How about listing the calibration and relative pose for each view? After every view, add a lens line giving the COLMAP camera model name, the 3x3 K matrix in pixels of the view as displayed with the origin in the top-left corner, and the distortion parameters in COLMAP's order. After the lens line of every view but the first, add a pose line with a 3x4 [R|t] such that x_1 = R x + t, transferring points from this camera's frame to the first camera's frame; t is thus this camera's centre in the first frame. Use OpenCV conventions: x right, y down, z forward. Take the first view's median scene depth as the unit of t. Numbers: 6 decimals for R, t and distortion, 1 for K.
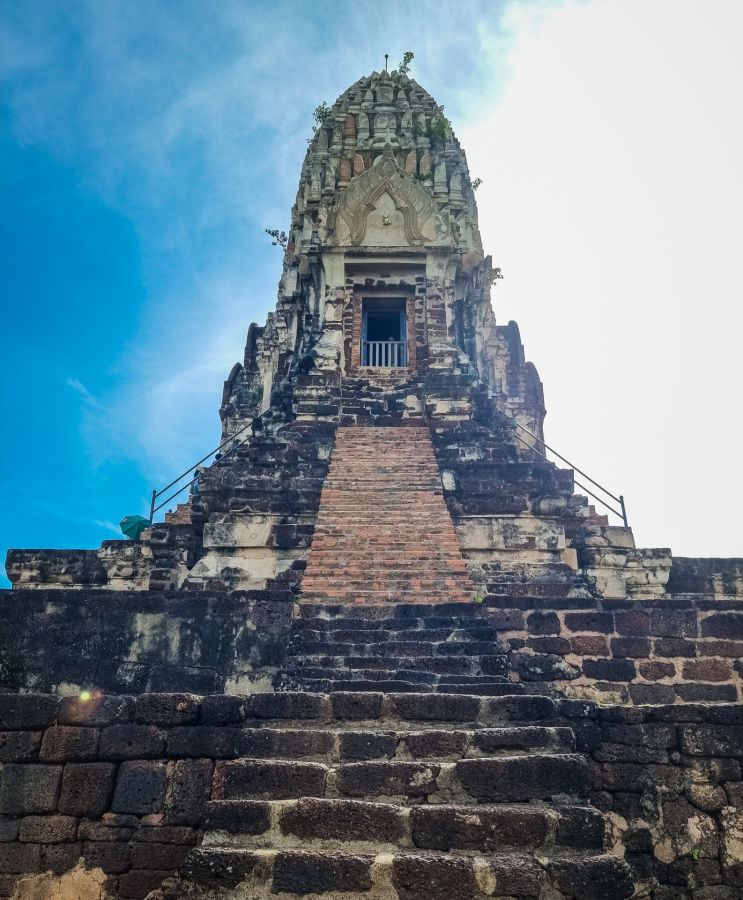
lens RADIAL K [[699.6, 0, 372.9], [0, 699.6, 468.9], [0, 0, 1]] dist [0.051460, -0.001330]
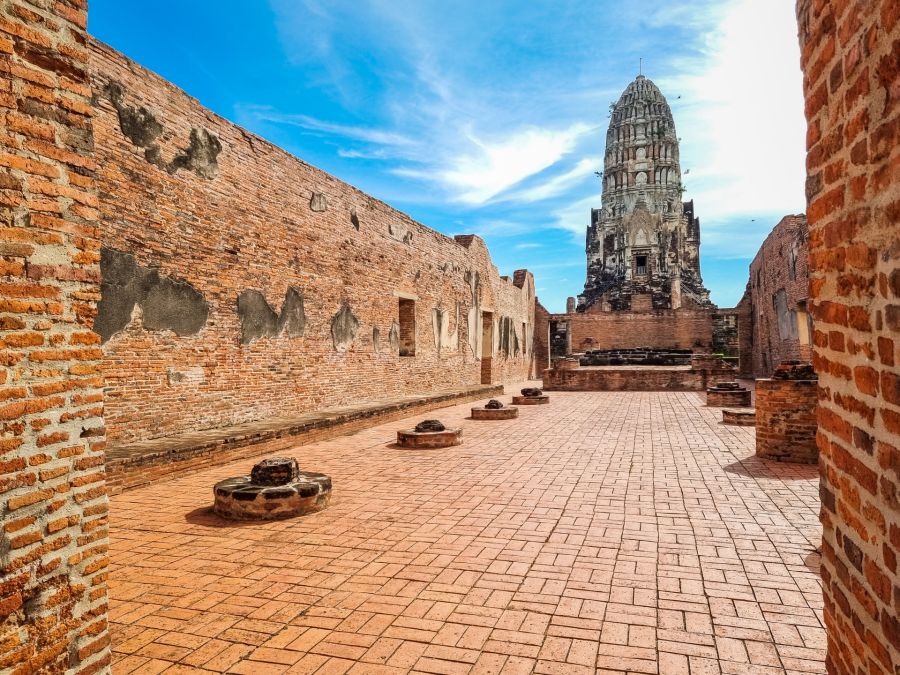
lens RADIAL K [[612.7, 0, 450.0], [0, 612.7, 337.5], [0, 0, 1]] dist [0.072981, -0.066057]
pose [[0.955267, -0.025783, -0.294617, -0.000361], [0.139436, 0.917786, 0.371788, -1.339016], [0.260810, -0.396237, 0.880326, -2.758064]]
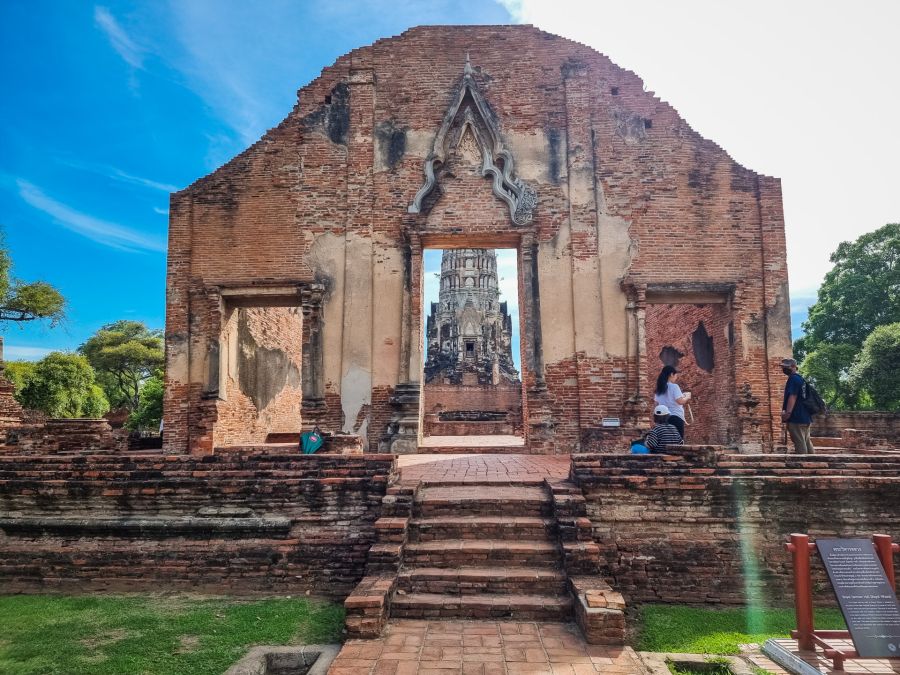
lens RADIAL K [[612.7, 0, 450.0], [0, 612.7, 337.5], [0, 0, 1]] dist [0.072981, -0.066057]
pose [[0.999810, -0.013609, -0.013948, -0.071718], [0.016997, 0.959098, 0.282565, -1.637512], [0.009532, -0.282748, 0.959147, -3.553172]]
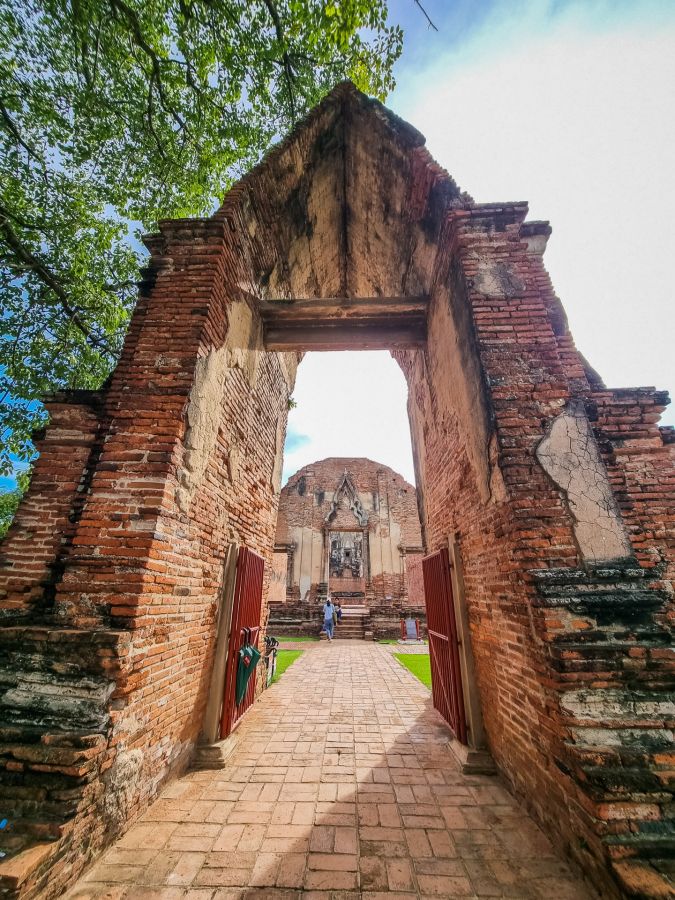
lens RADIAL K [[365.5, 0, 337.5], [0, 365.5, 450.0], [0, 0, 1]] dist [-0.000214, -0.000017]
pose [[0.999951, -0.004005, -0.009056, -0.073100], [0.004339, 0.999301, 0.037130, -1.884150], [0.008901, -0.037168, 0.999269, -4.110647]]
